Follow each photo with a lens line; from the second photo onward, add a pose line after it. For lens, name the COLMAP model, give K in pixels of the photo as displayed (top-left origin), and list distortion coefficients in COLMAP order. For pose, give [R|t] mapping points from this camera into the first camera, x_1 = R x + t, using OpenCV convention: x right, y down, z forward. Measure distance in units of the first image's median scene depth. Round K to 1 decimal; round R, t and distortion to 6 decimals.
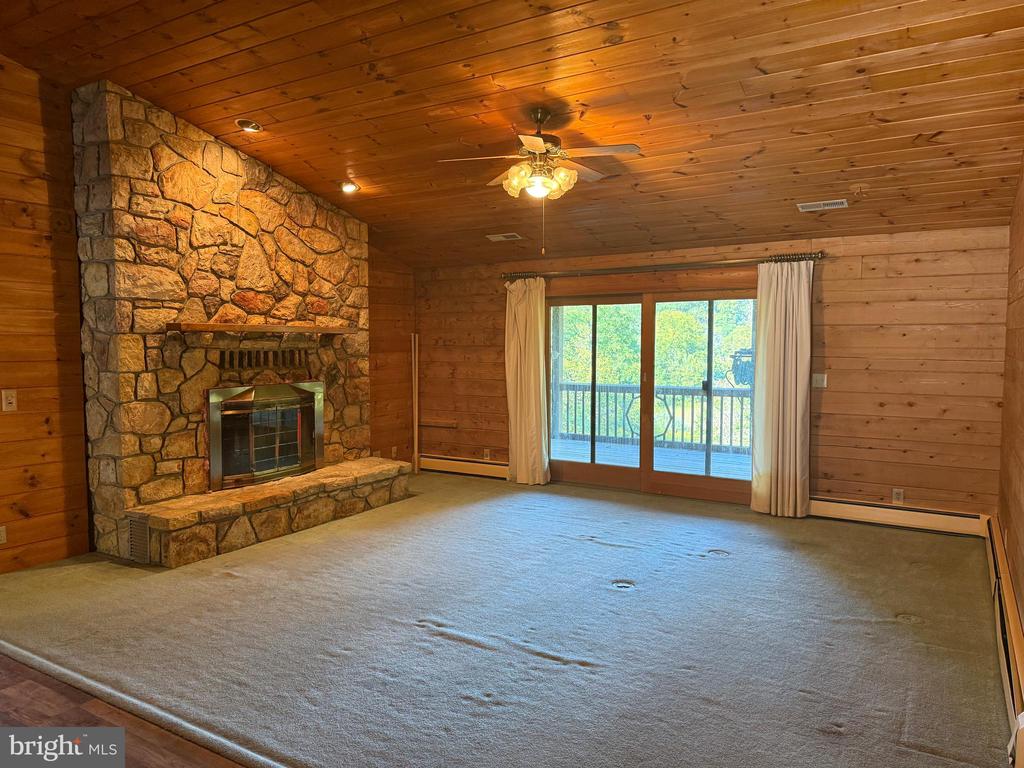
lens RADIAL K [[711.5, 0, 512.0], [0, 711.5, 388.1], [0, 0, 1]] dist [0.056047, -0.060290]
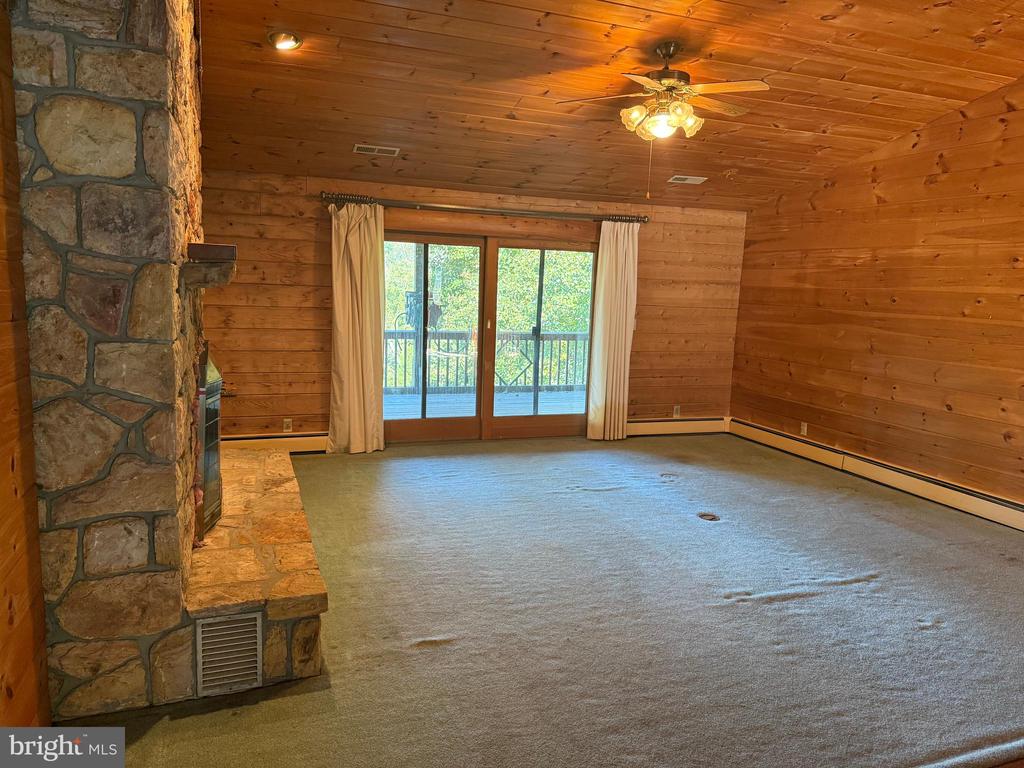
lens RADIAL K [[711.5, 0, 511.1], [0, 711.5, 386.5], [0, 0, 1]] dist [0.056047, -0.060290]
pose [[0.615170, -0.089022, 0.783352, -0.656617], [0.016442, 0.994837, 0.100143, -0.030778], [-0.788223, -0.048725, 0.613458, 0.428543]]
